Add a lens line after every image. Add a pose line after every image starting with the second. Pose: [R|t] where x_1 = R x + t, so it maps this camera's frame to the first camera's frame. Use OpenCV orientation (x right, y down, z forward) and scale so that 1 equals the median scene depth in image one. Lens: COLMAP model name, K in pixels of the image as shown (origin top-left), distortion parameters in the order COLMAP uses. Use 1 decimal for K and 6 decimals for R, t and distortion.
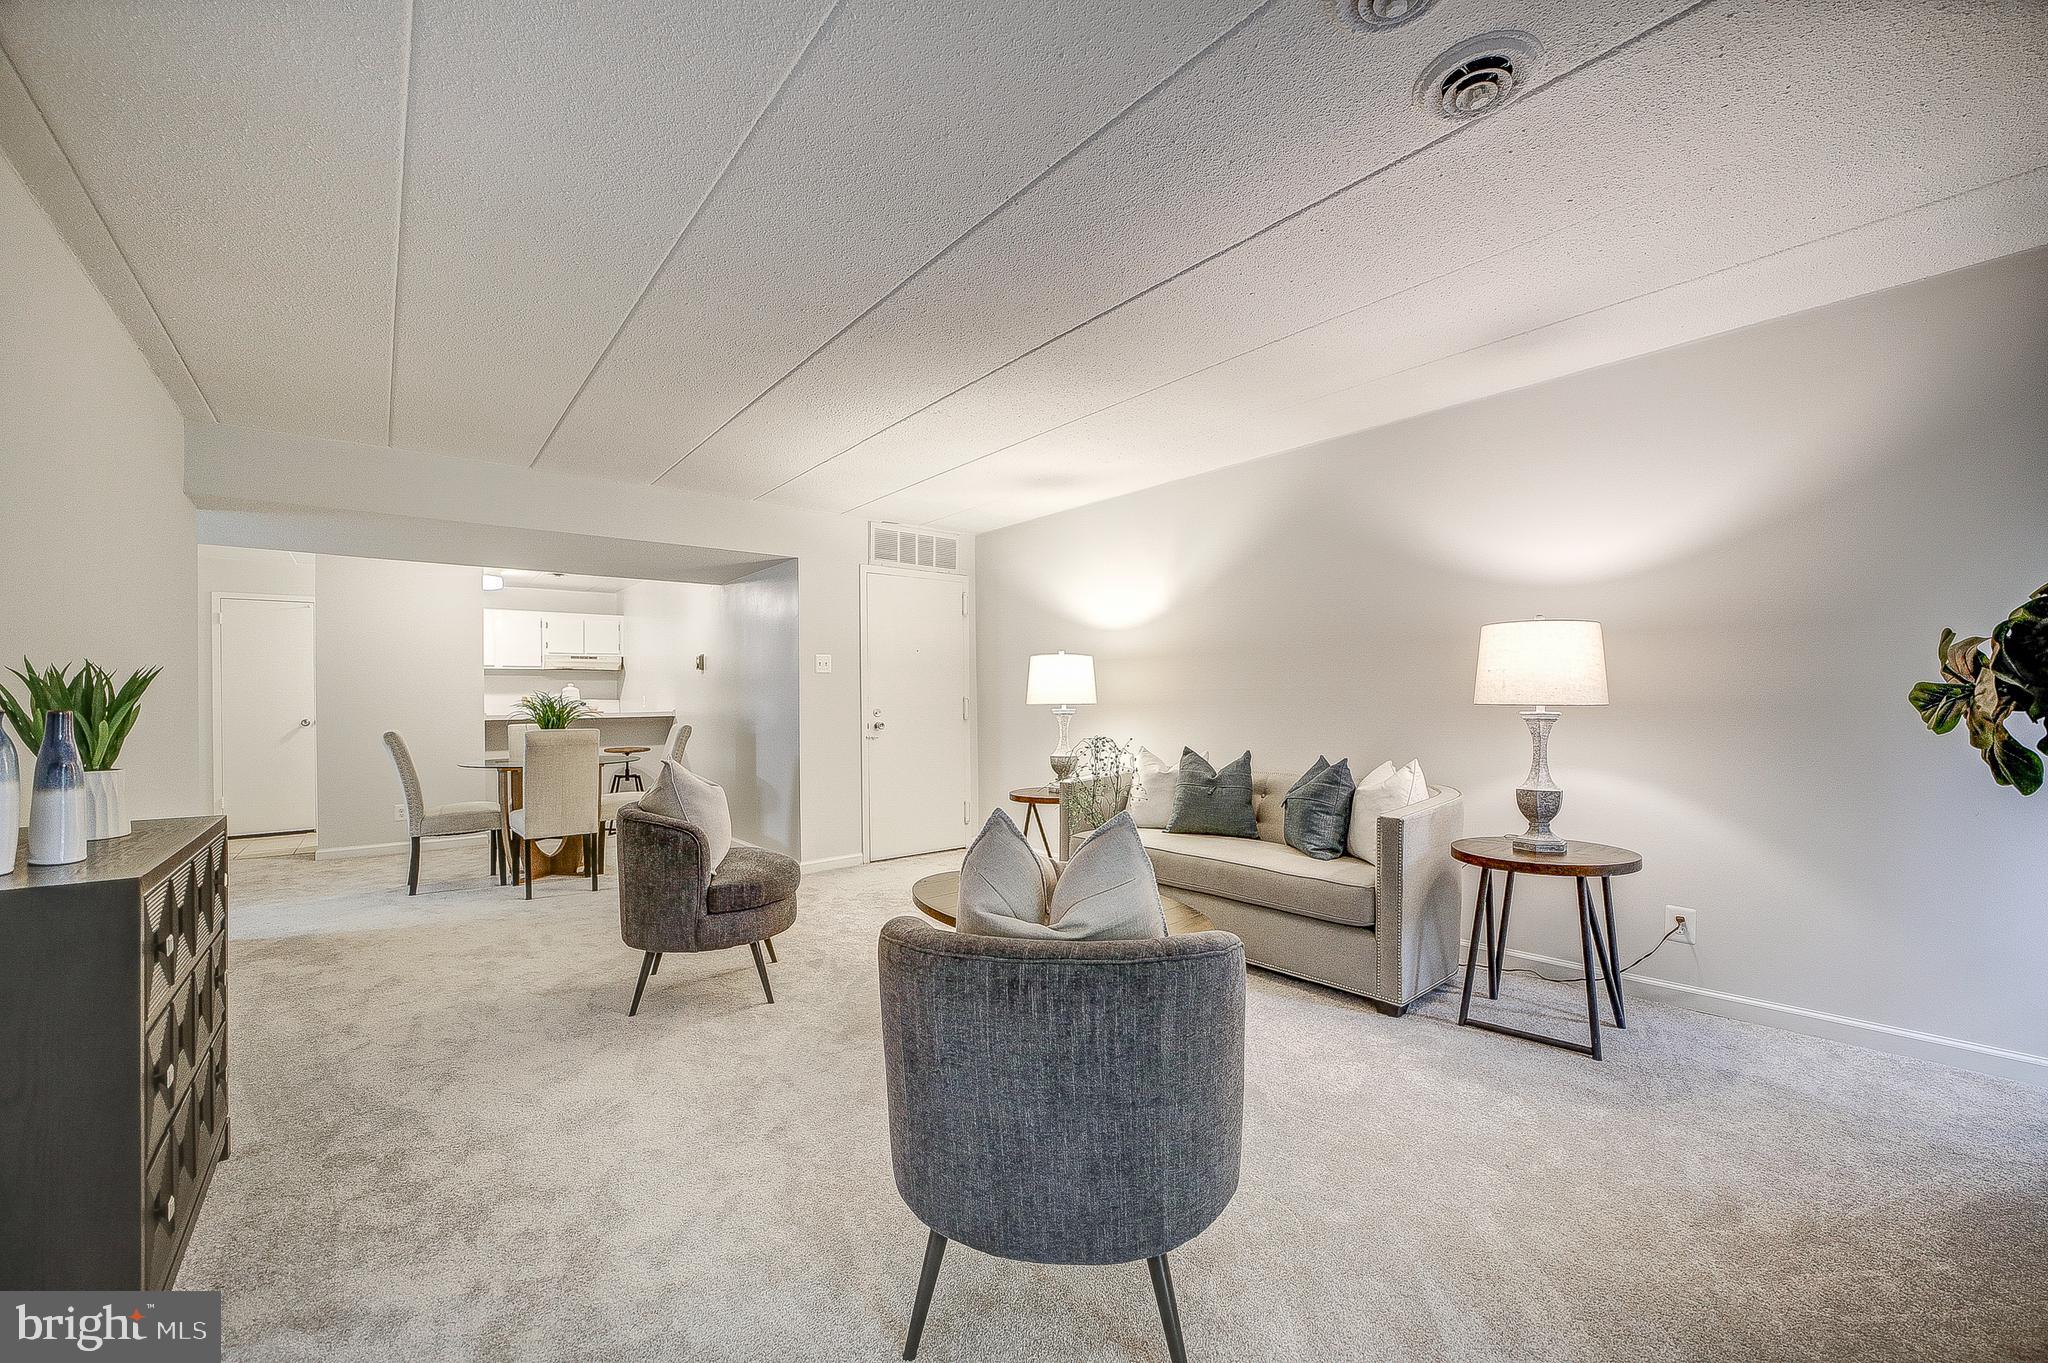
lens RADIAL K [[807.7, 0, 1029.2], [0, 807.7, 698.5], [0, 0, 1]] dist [-0.024519, -0.000071]
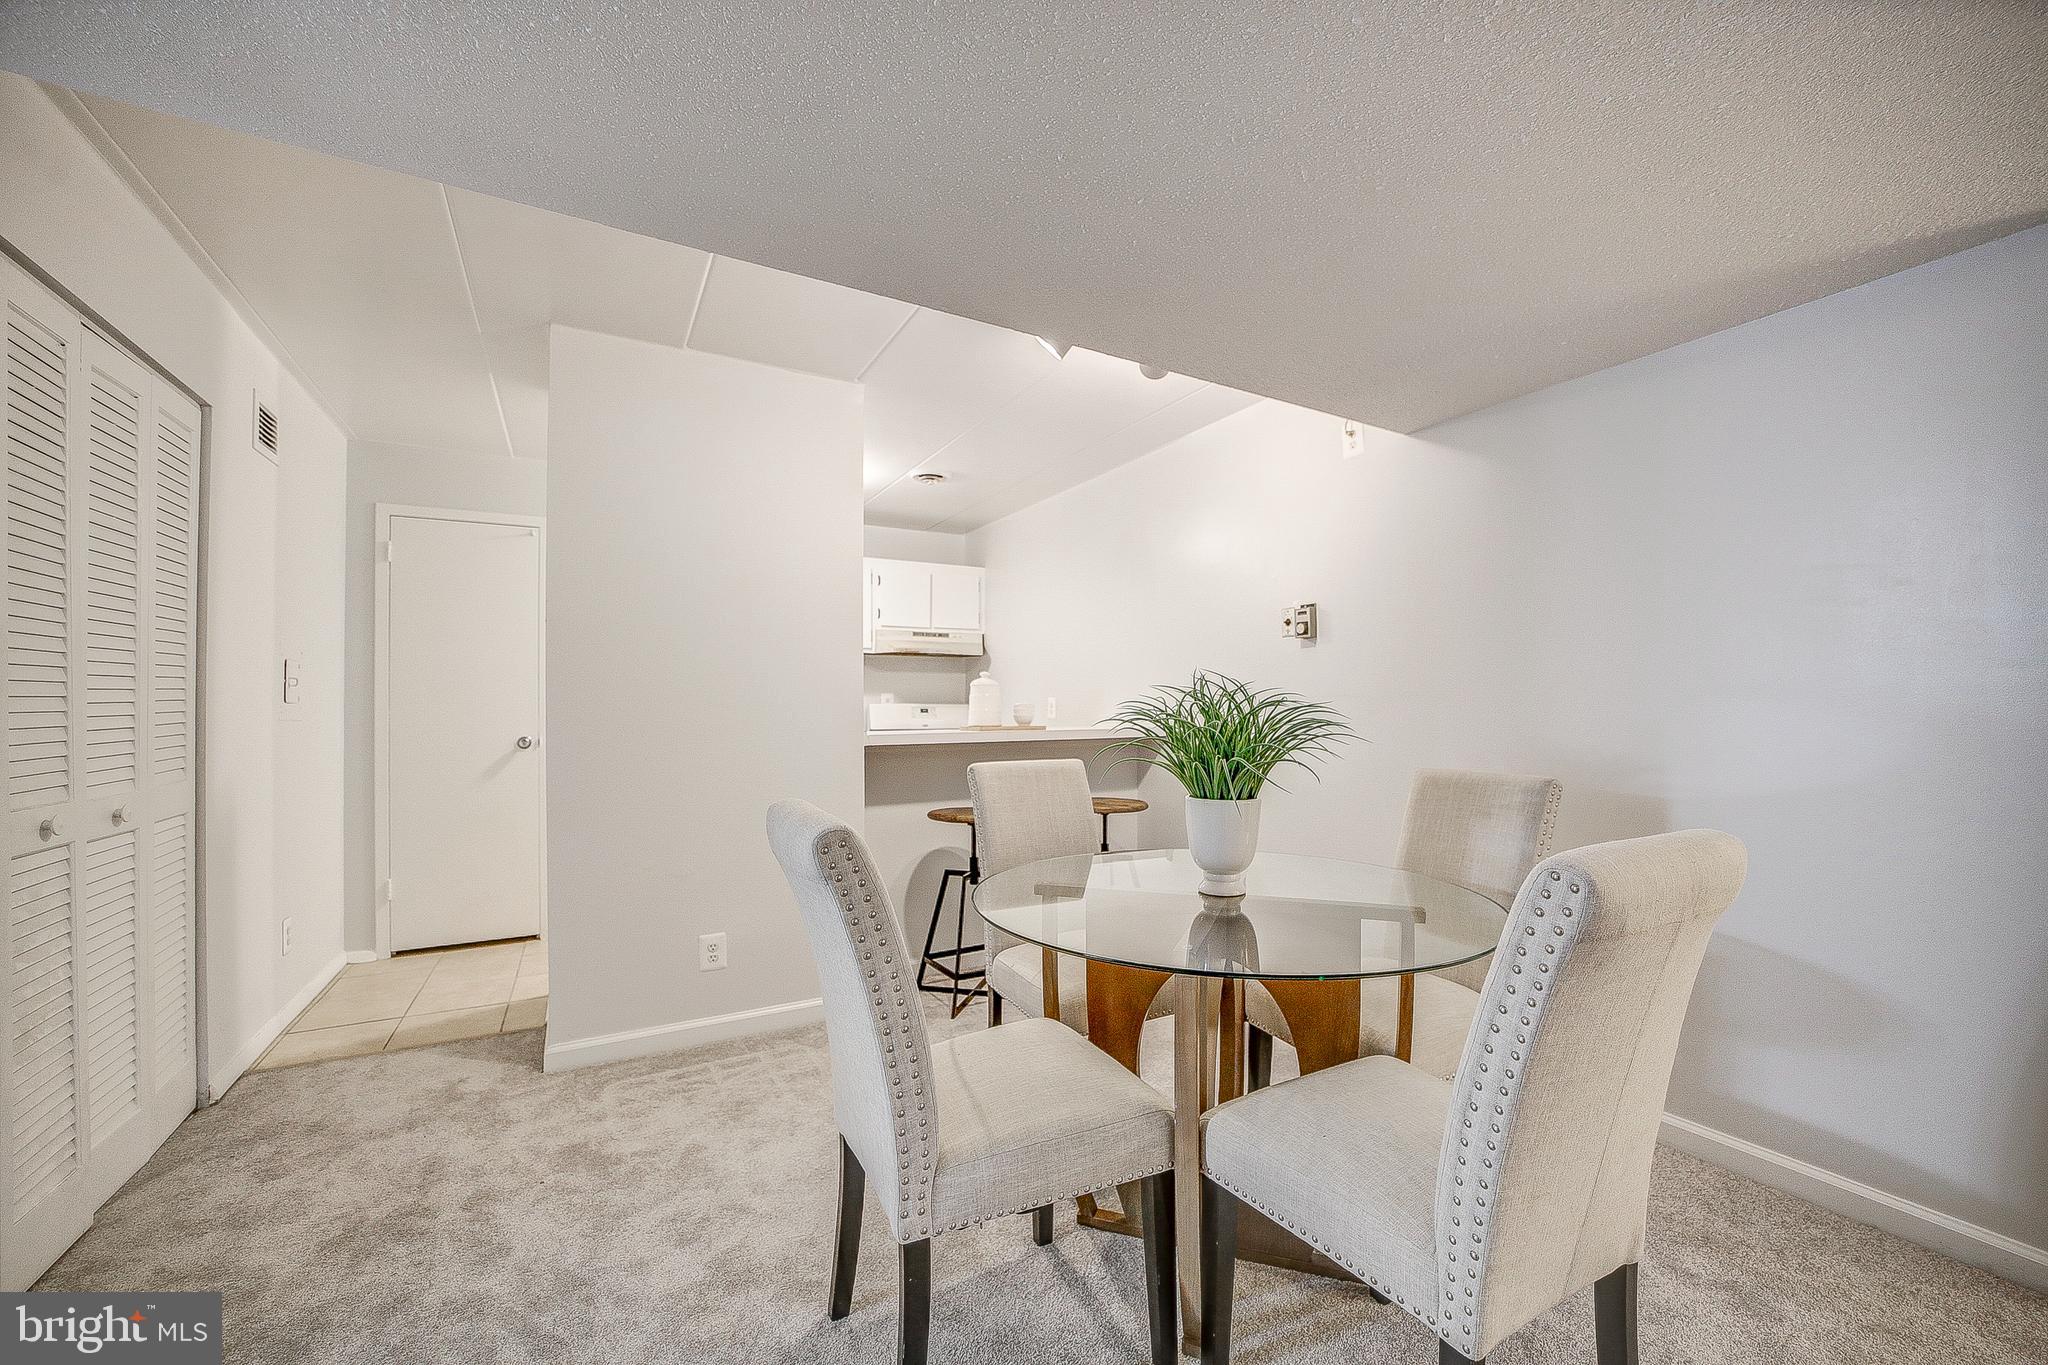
lens RADIAL K [[807.7, 0, 1029.2], [0, 807.7, 699.5], [0, 0, 1]] dist [-0.024519, -0.000071]
pose [[0.984468, 0.006418, -0.175444, -0.392331], [-0.007463, 0.999958, -0.005298, 0.001340], [0.175403, 0.006525, 0.984475, 0.426702]]
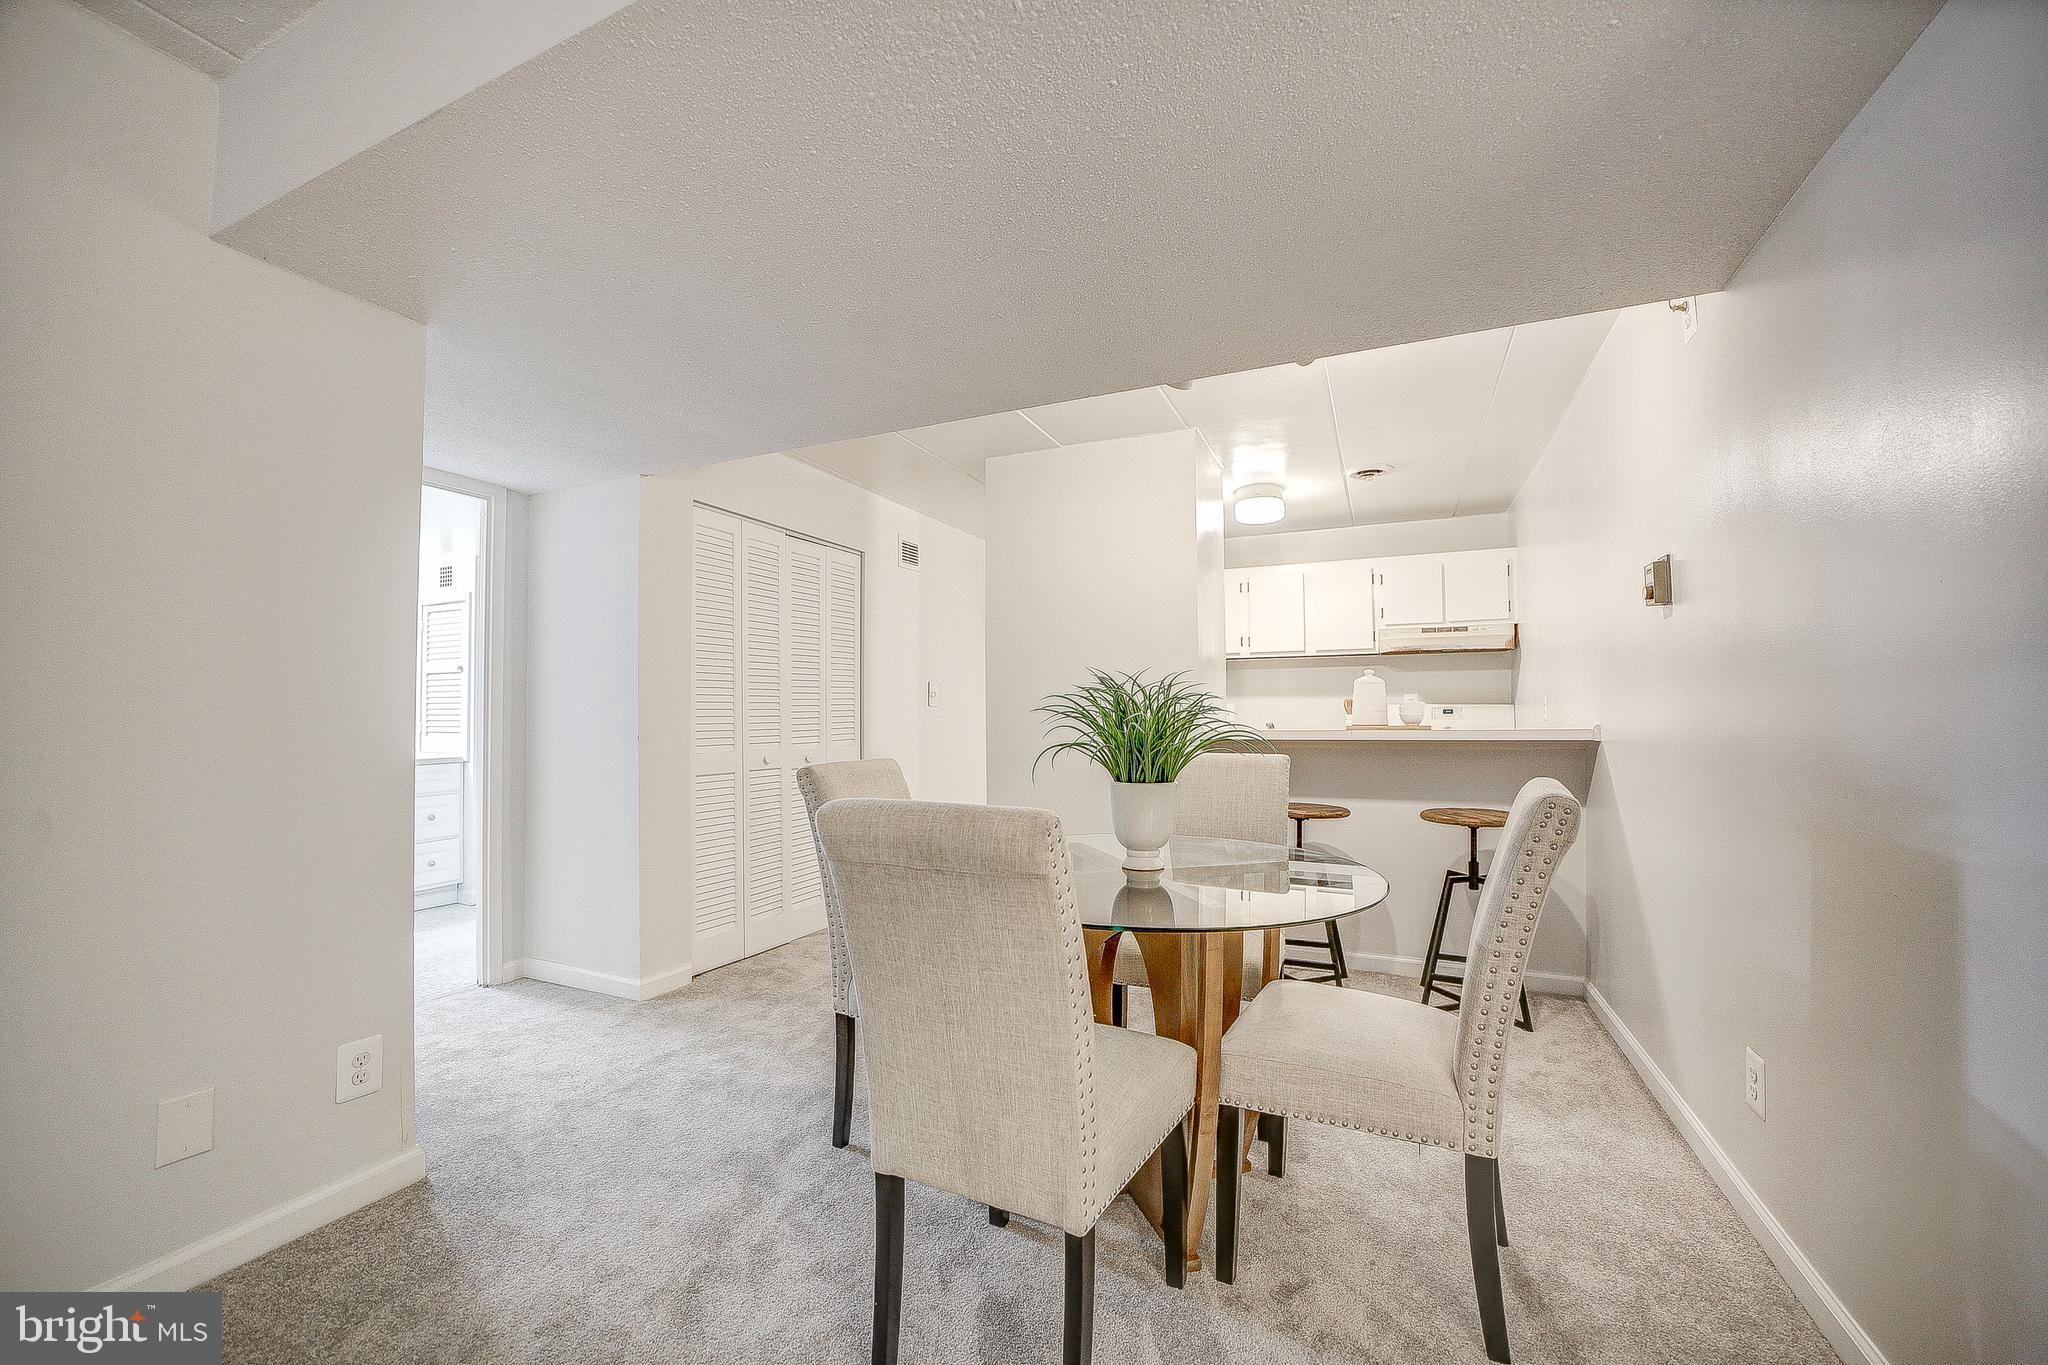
lens RADIAL K [[807.7, 0, 1029.2], [0, 807.7, 699.5], [0, 0, 1]] dist [-0.024519, -0.000071]
pose [[0.449232, -0.014870, -0.893291, -0.191653], [0.004551, 0.999887, -0.014356, 0.005417], [0.893403, 0.002384, 0.449249, 0.508019]]
